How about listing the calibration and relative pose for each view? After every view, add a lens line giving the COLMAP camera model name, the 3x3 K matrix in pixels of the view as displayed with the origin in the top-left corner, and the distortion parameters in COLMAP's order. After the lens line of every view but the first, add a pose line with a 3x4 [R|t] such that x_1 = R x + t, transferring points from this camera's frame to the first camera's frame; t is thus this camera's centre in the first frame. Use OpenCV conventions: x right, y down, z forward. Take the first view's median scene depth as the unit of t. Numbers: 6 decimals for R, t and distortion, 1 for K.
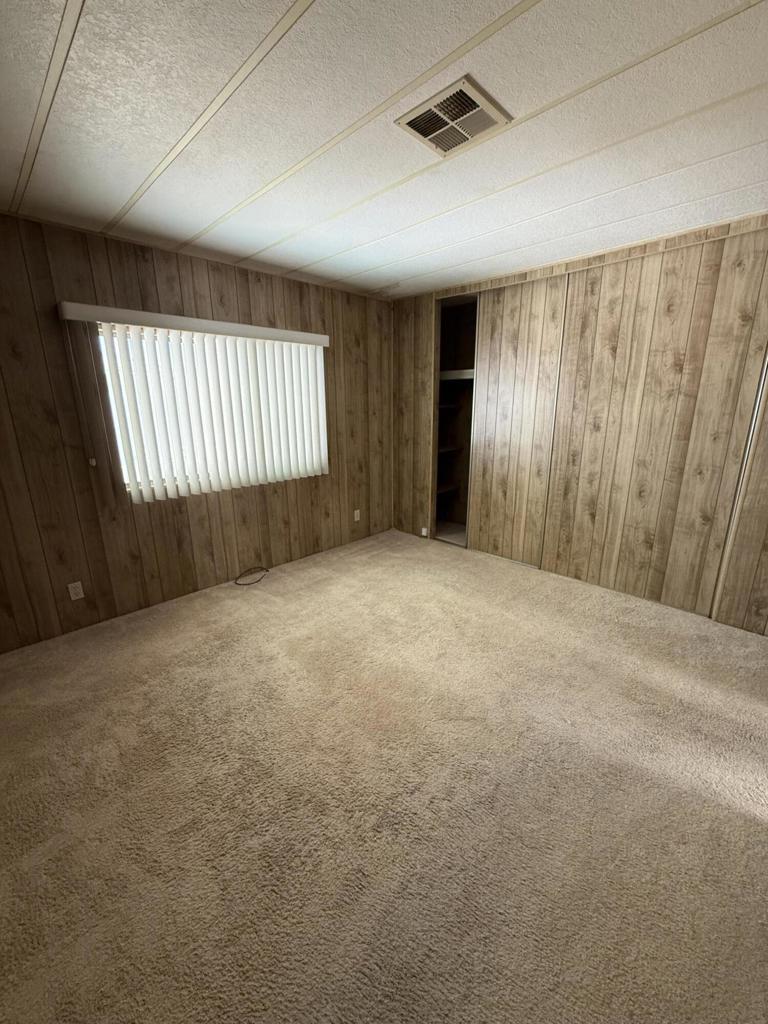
lens RADIAL K [[411.5, 0, 382.3], [0, 411.5, 511.7], [0, 0, 1]] dist [-0.000041, -0.000190]
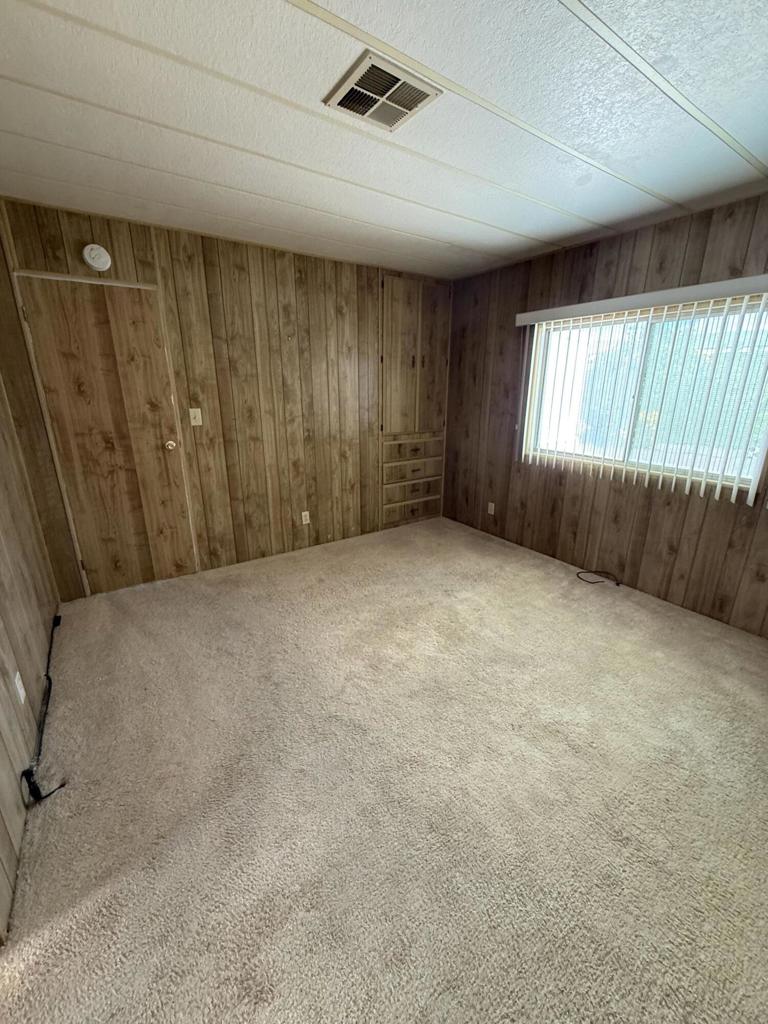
lens RADIAL K [[411.5, 0, 382.9], [0, 411.5, 510.0], [0, 0, 1]] dist [-0.000041, -0.000190]
pose [[-0.192244, 0.292489, -0.936746, 0.685618], [-0.258695, 0.905683, 0.335881, -0.189828], [0.946636, 0.306902, -0.098447, 0.694962]]
